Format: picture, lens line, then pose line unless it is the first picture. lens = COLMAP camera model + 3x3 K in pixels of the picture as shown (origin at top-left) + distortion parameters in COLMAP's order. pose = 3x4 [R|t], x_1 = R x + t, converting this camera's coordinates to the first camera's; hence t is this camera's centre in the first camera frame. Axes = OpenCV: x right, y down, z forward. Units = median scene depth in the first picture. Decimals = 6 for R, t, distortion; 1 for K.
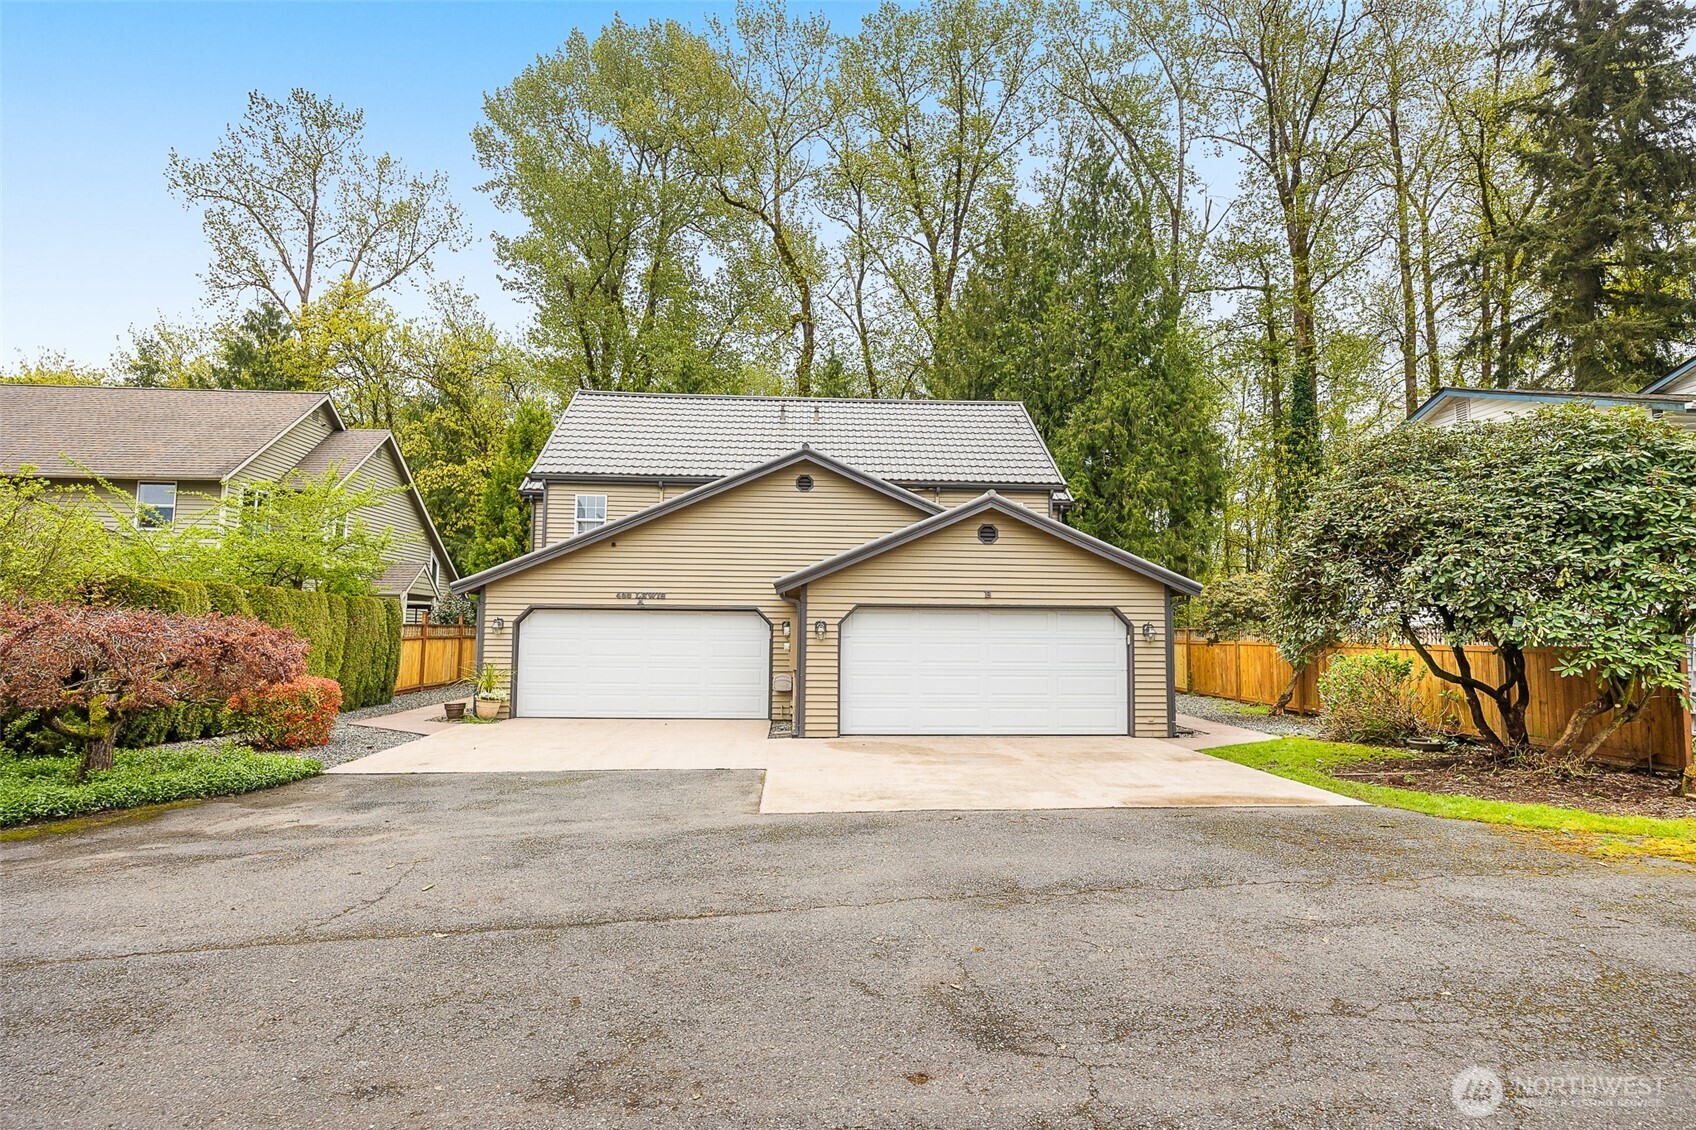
lens RADIAL K [[868.3, 0, 848.7], [0, 868.3, 546.9], [0, 0, 1]] dist [0.001675, 0.000268]
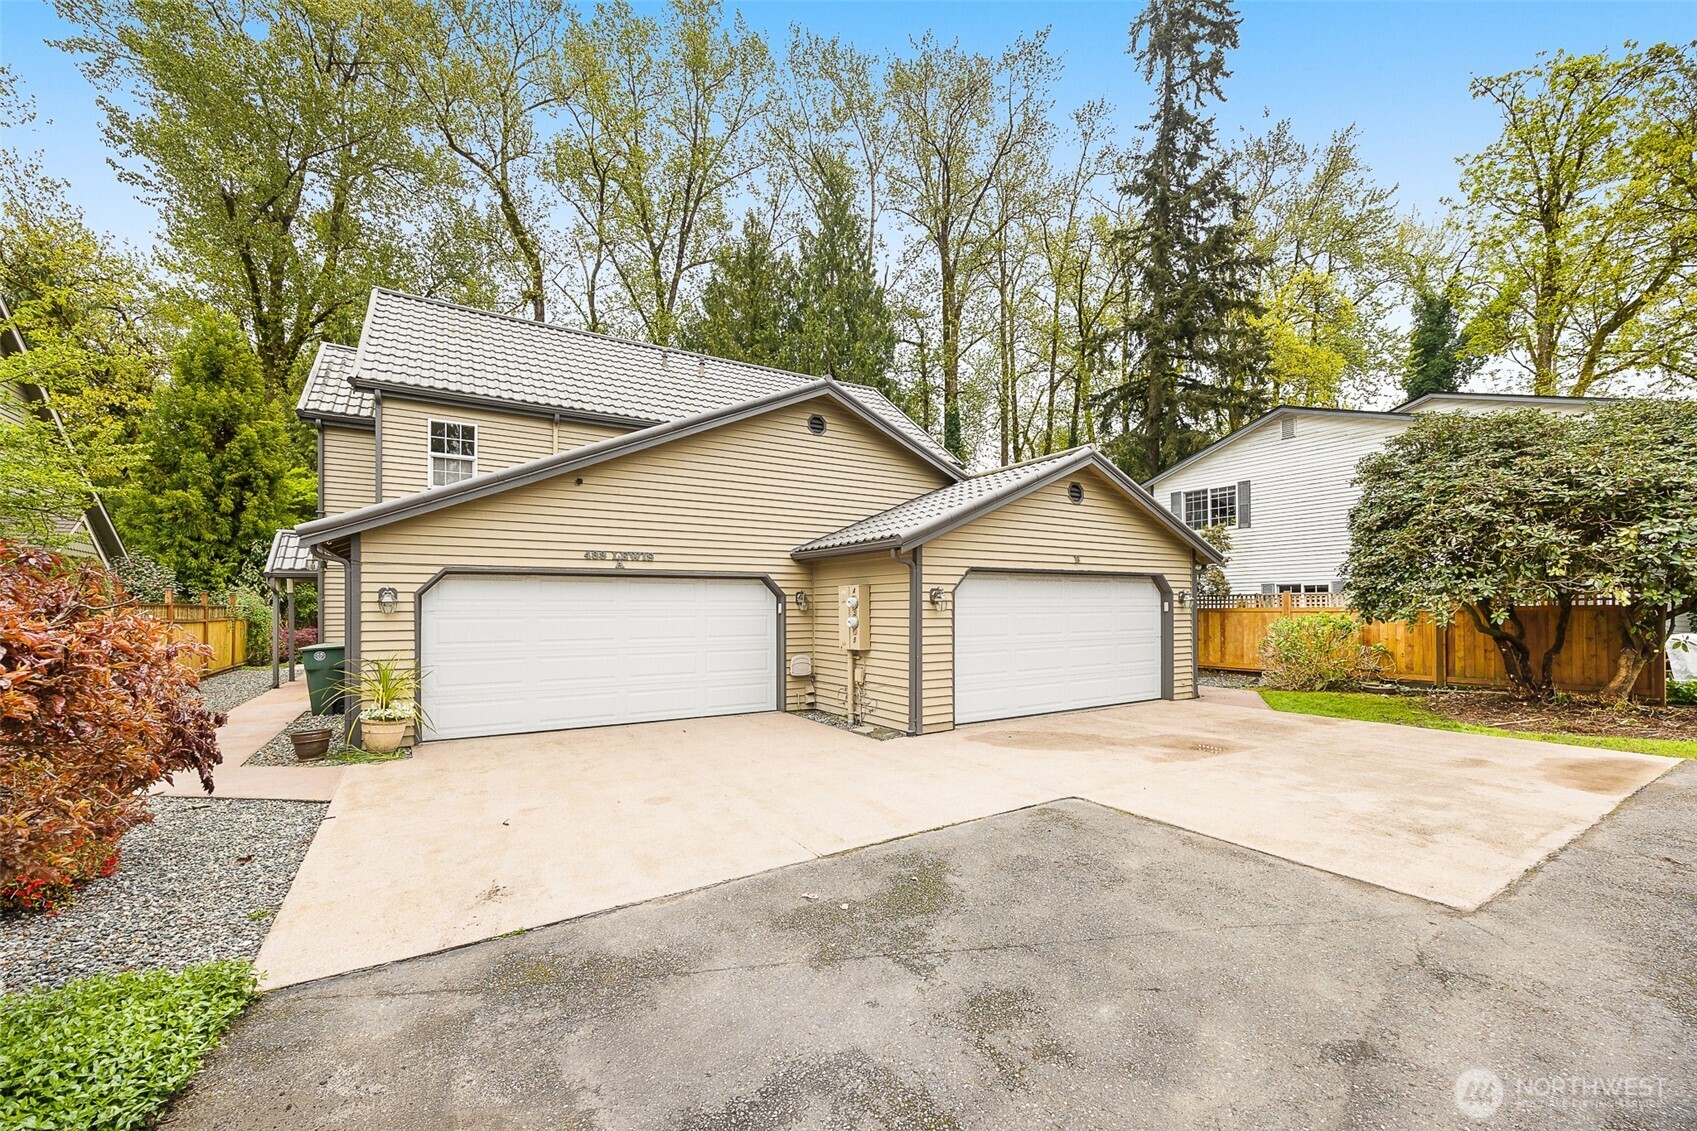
lens RADIAL K [[679.0, 0, 854.8], [0, 679.0, 594.5], [0, 0, 1]] dist [-0.003195, -0.000337]
pose [[0.881744, -0.004494, 0.471707, -0.284035], [-0.031294, 0.997195, 0.067997, 0.037171], [-0.470689, -0.074717, 0.879130, 0.353443]]
